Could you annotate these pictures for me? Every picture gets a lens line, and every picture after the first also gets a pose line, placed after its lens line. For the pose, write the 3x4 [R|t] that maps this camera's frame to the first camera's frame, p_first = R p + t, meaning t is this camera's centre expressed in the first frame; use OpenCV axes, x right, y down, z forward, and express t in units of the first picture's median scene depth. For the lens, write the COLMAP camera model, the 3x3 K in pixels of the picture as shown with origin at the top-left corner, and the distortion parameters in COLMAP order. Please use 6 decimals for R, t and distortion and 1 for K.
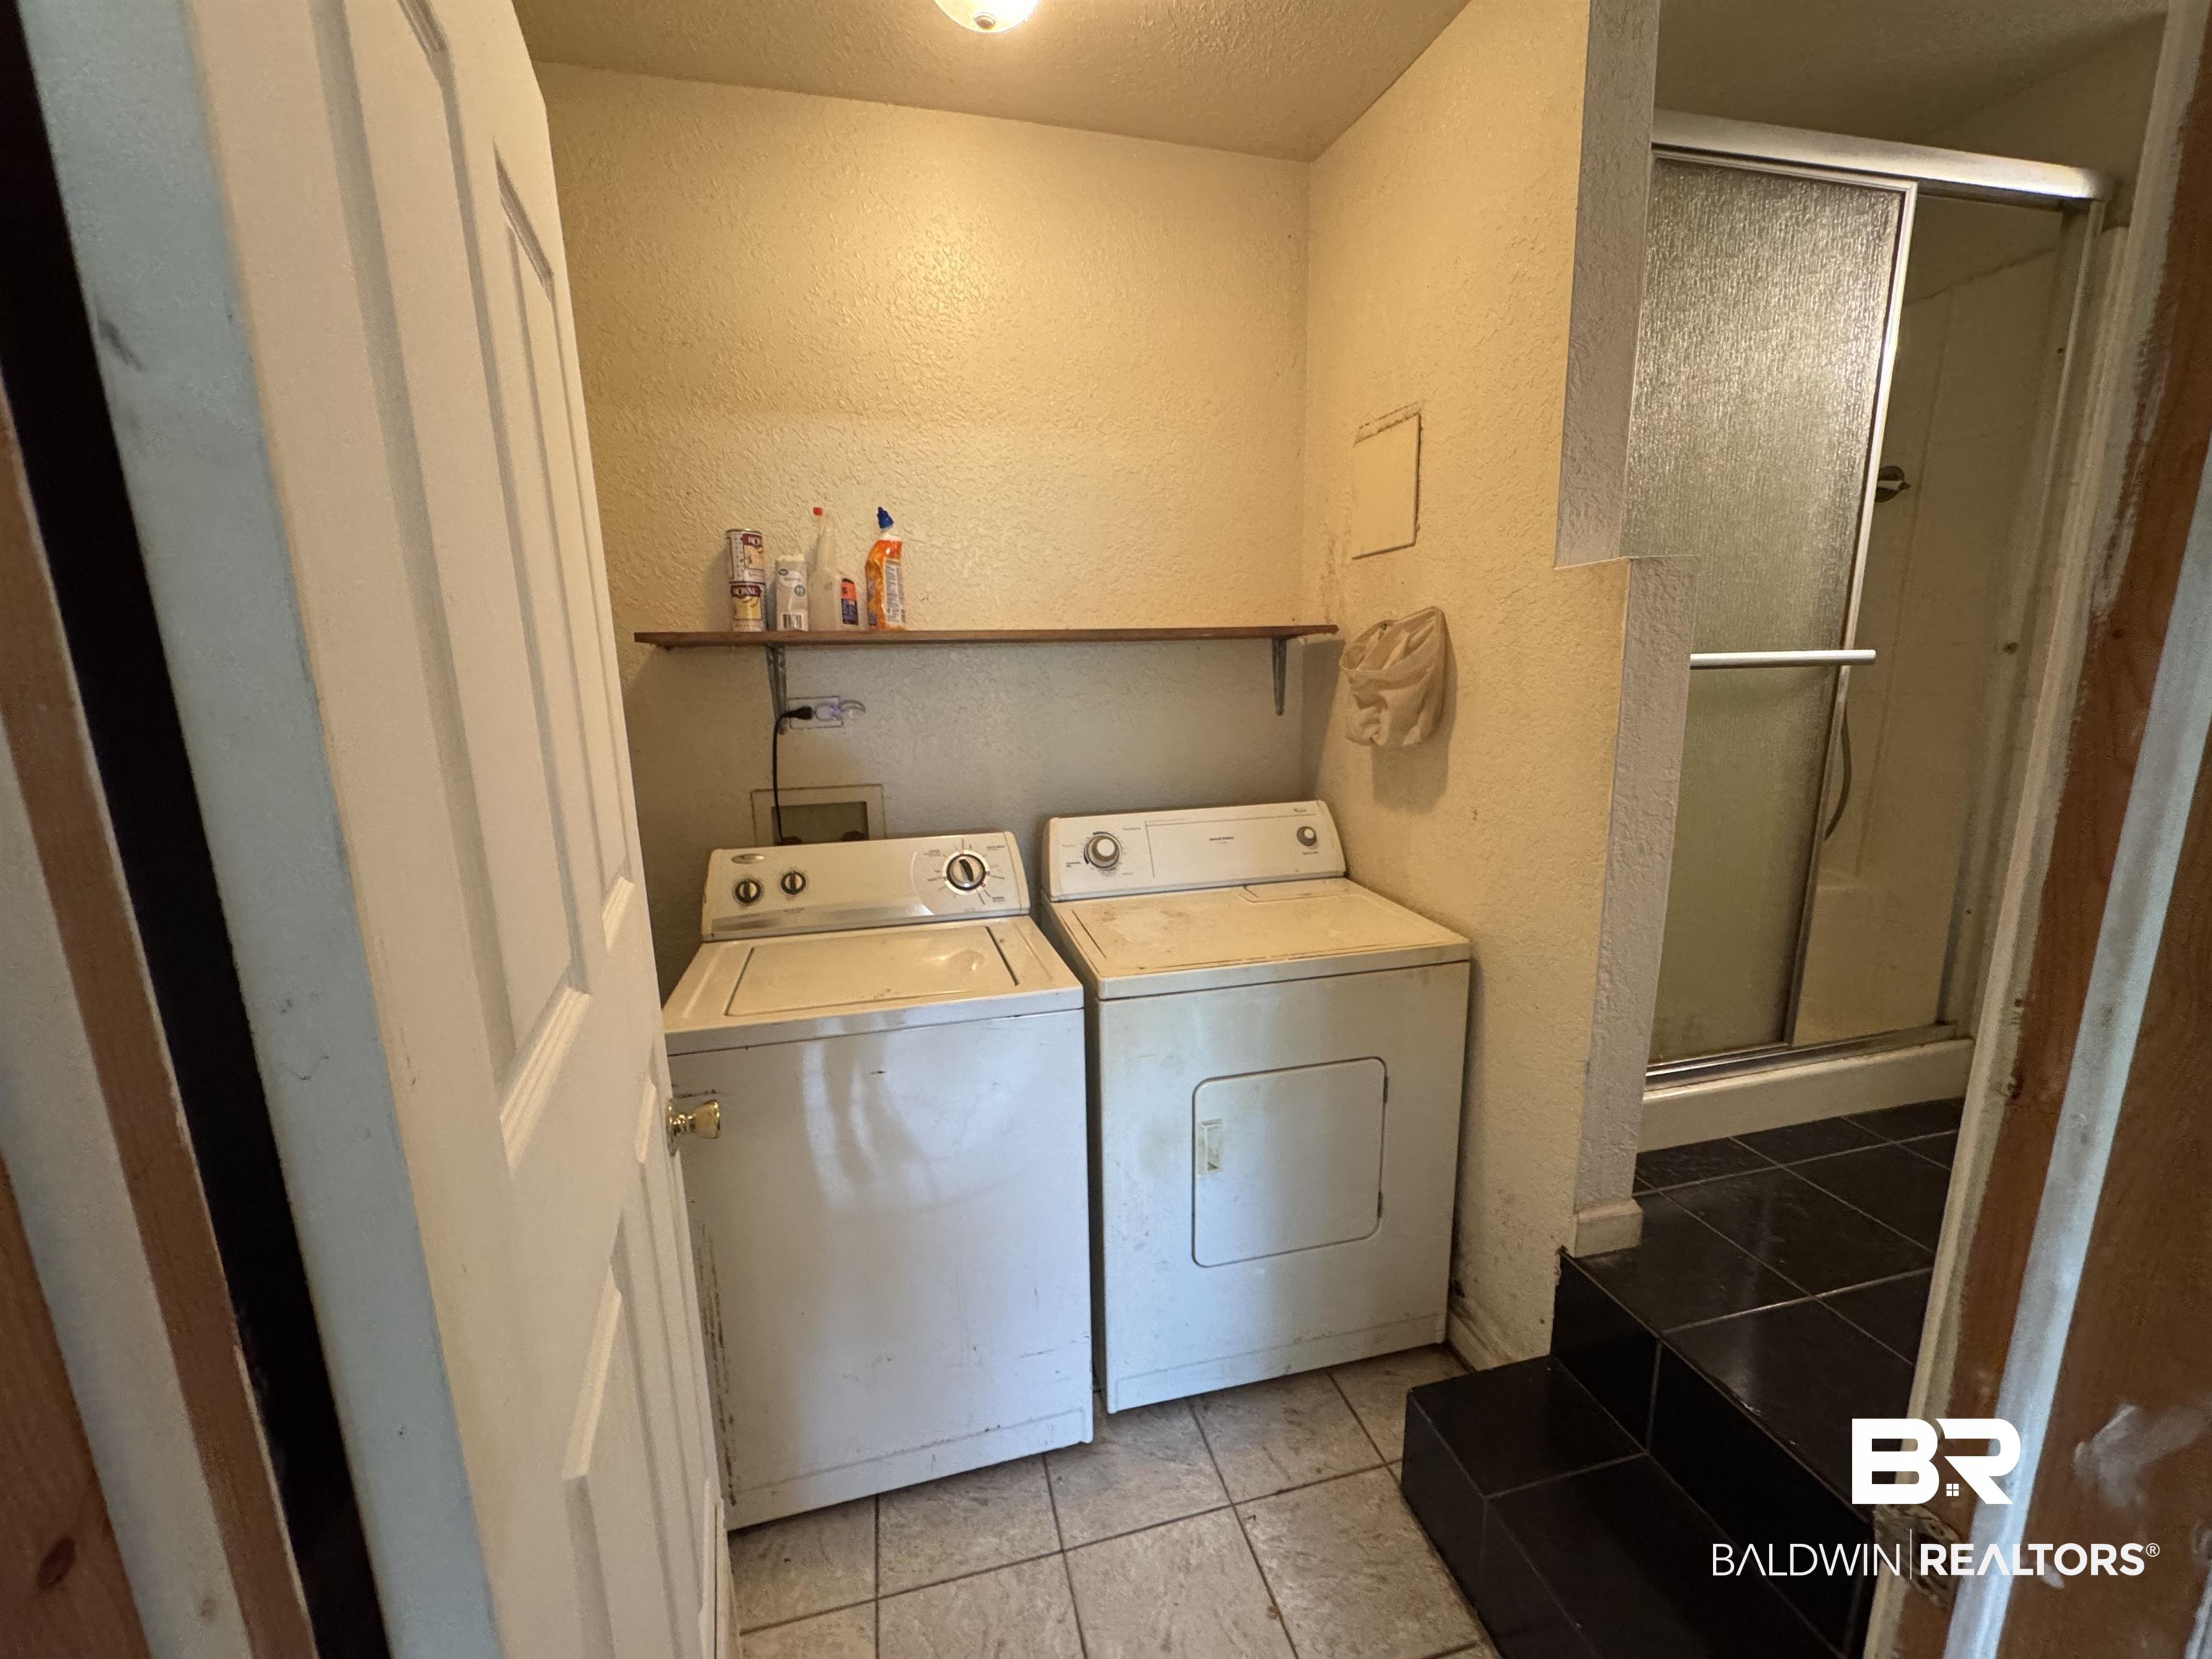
lens RADIAL K [[882.9, 0, 1111.1], [0, 882.9, 827.2], [0, 0, 1]] dist [0.002874, 0.000424]
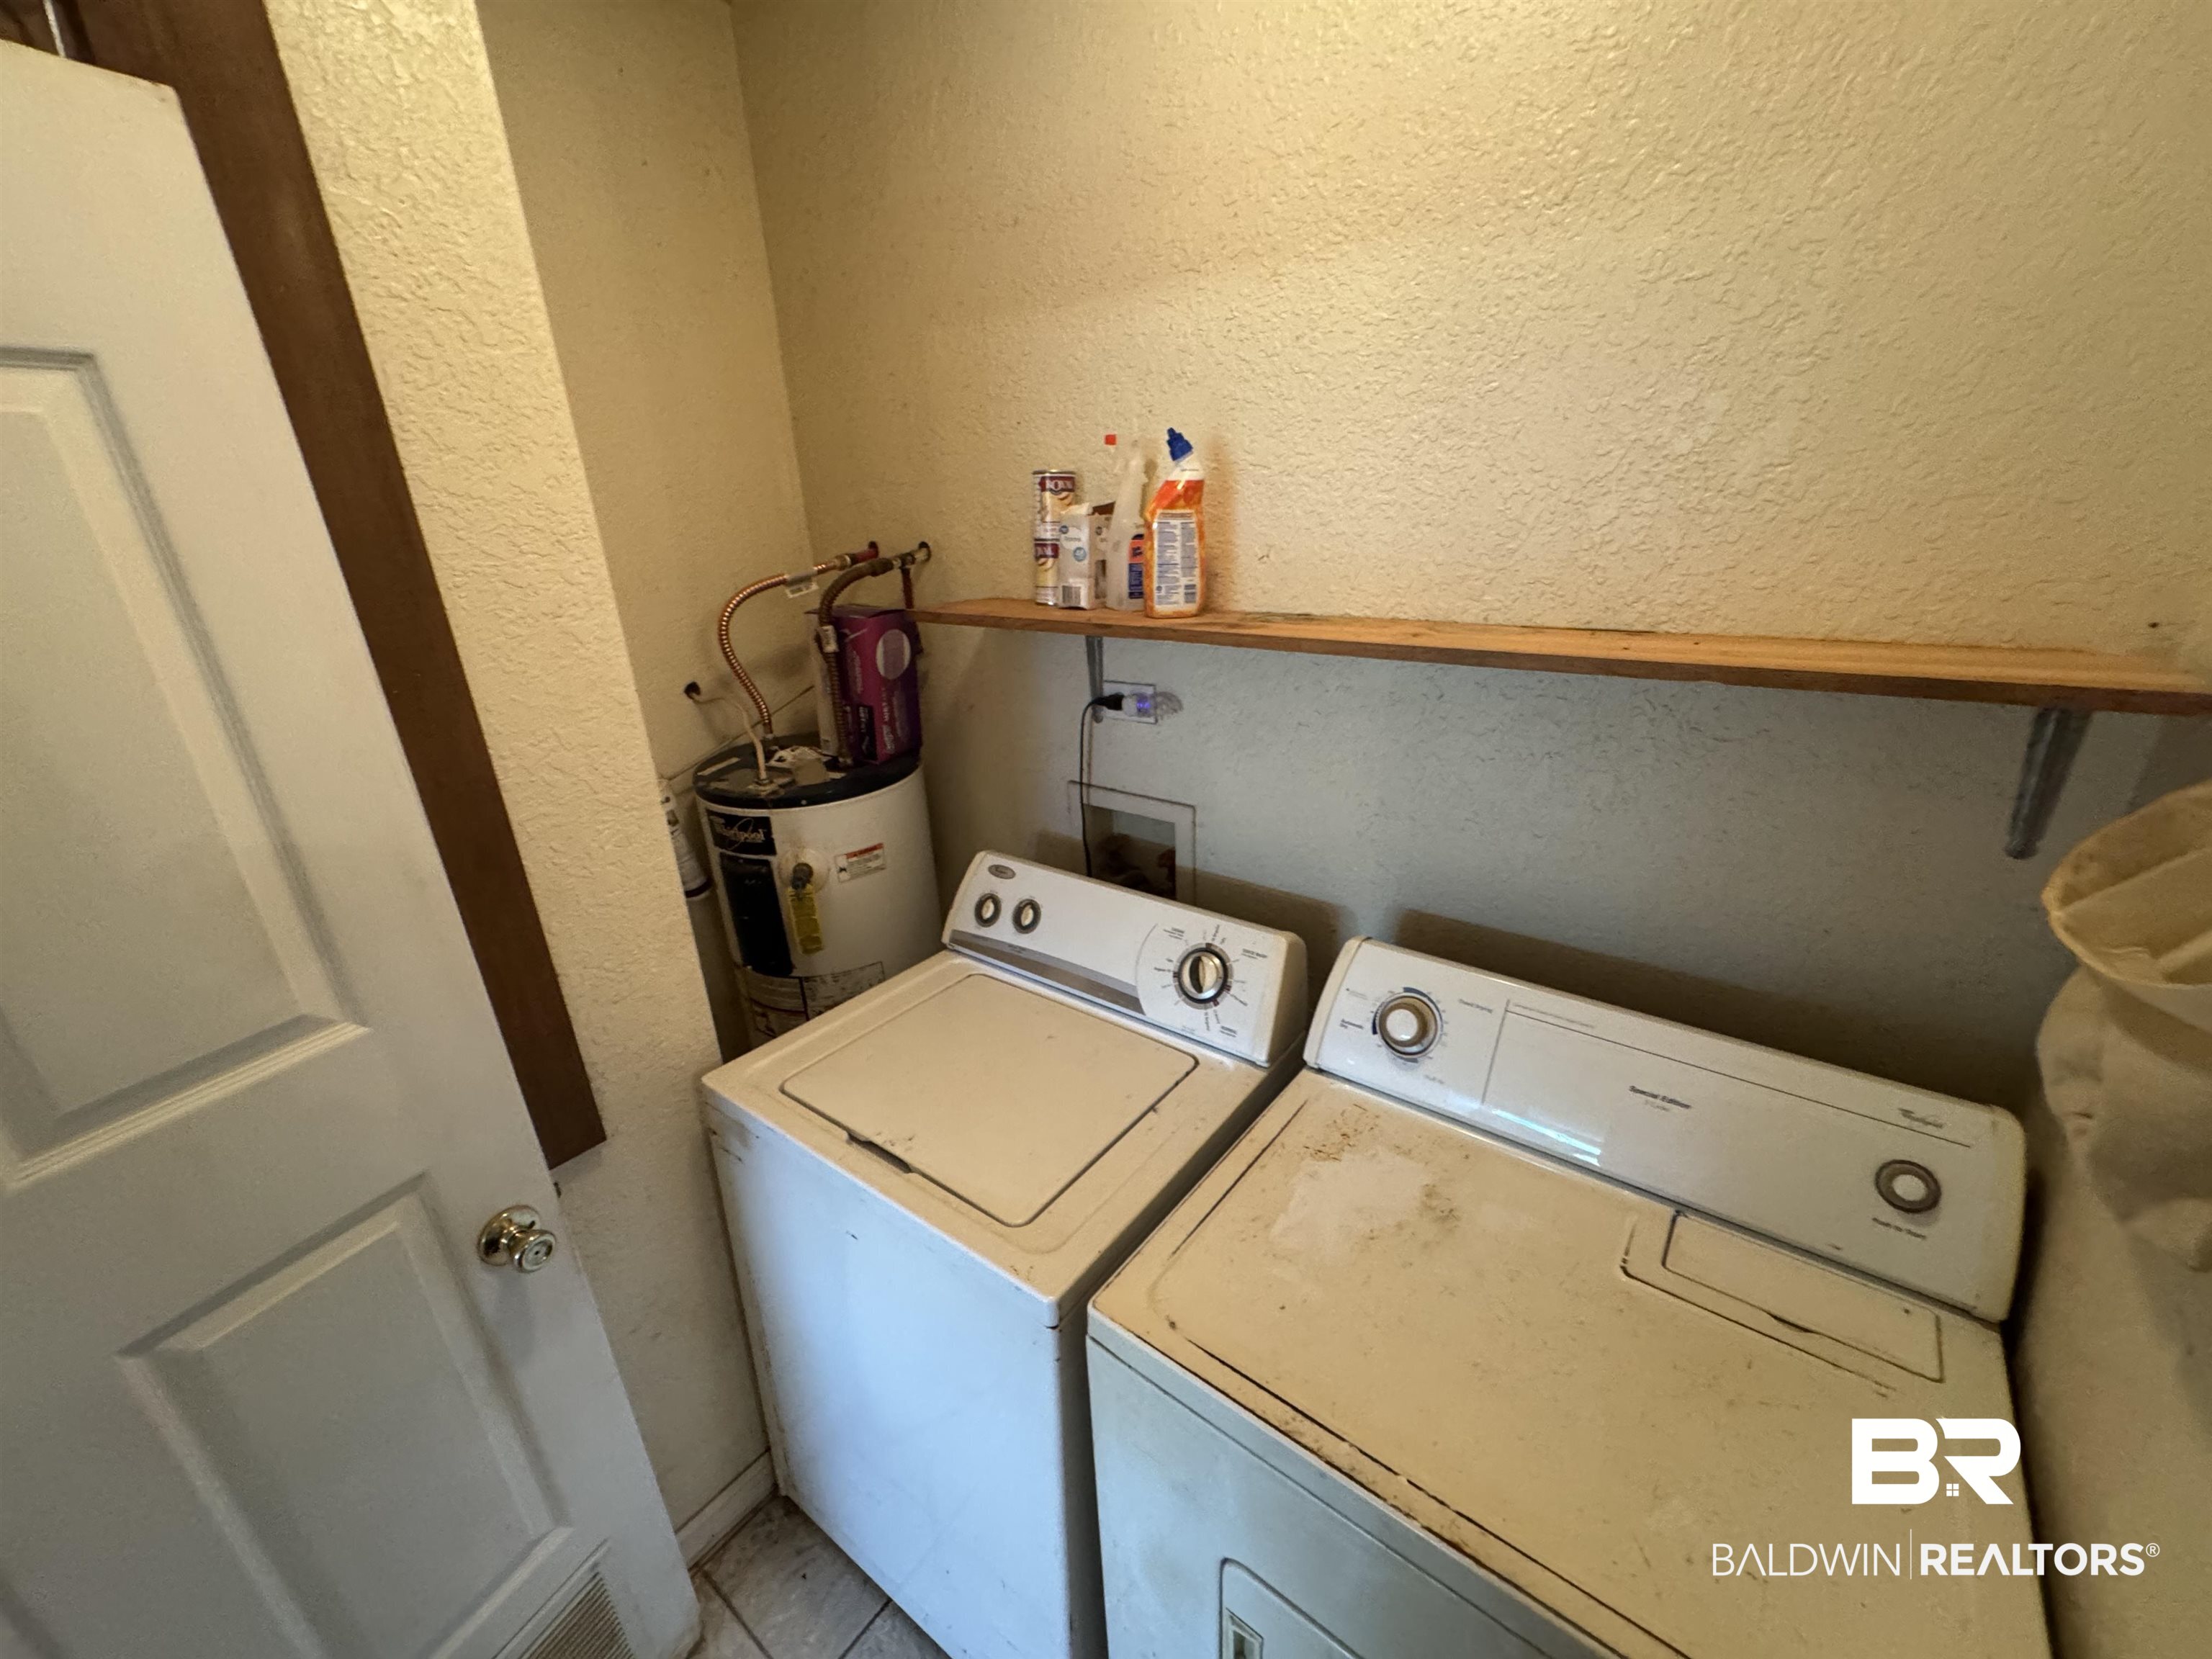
lens RADIAL K [[882.9, 0, 1119.1], [0, 882.9, 827.4], [0, 0, 1]] dist [0.002874, 0.000424]
pose [[0.623097, 0.271749, -0.733418, 0.270622], [-0.129510, 0.960605, 0.245898, -0.221373], [0.771347, -0.058234, 0.633744, 0.507006]]
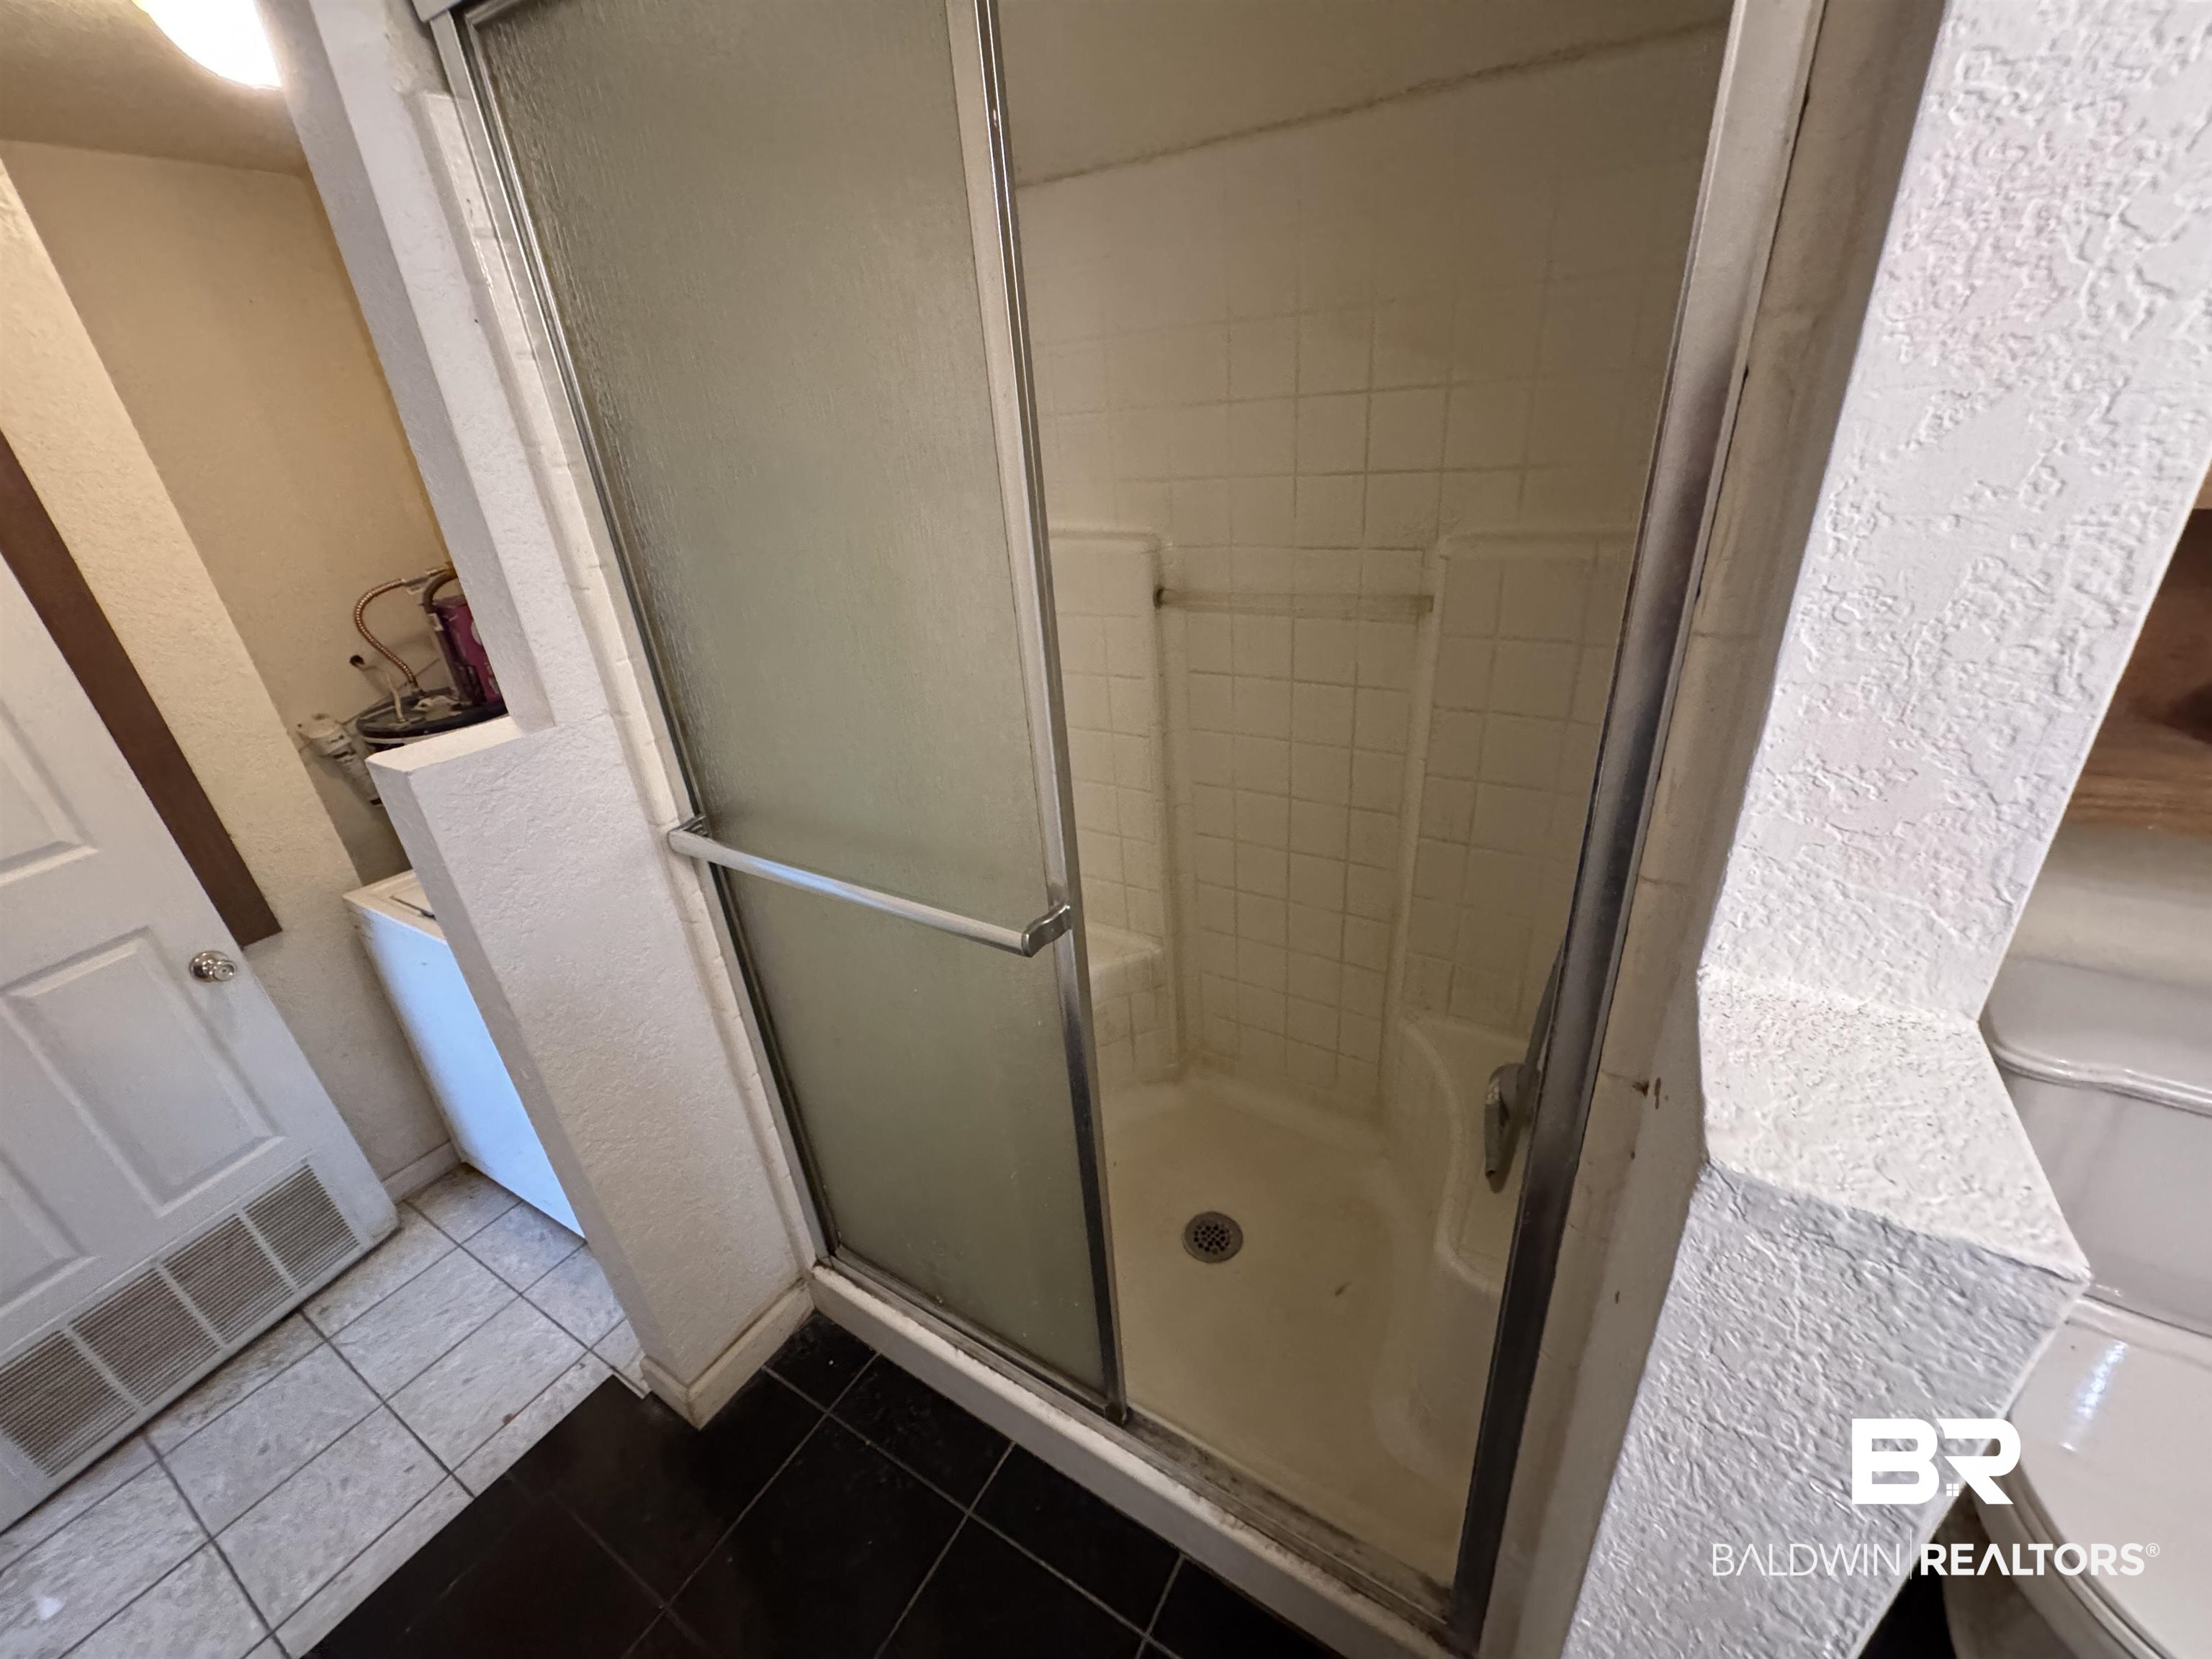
lens RADIAL K [[882.9, 0, 1108.2], [0, 882.9, 825.1], [0, 0, 1]] dist [0.002874, 0.000424]
pose [[0.709742, 0.277439, -0.647530, 0.989947], [-0.087127, 0.946696, 0.310121, -0.348626], [0.699053, -0.163688, 0.696082, 0.580361]]
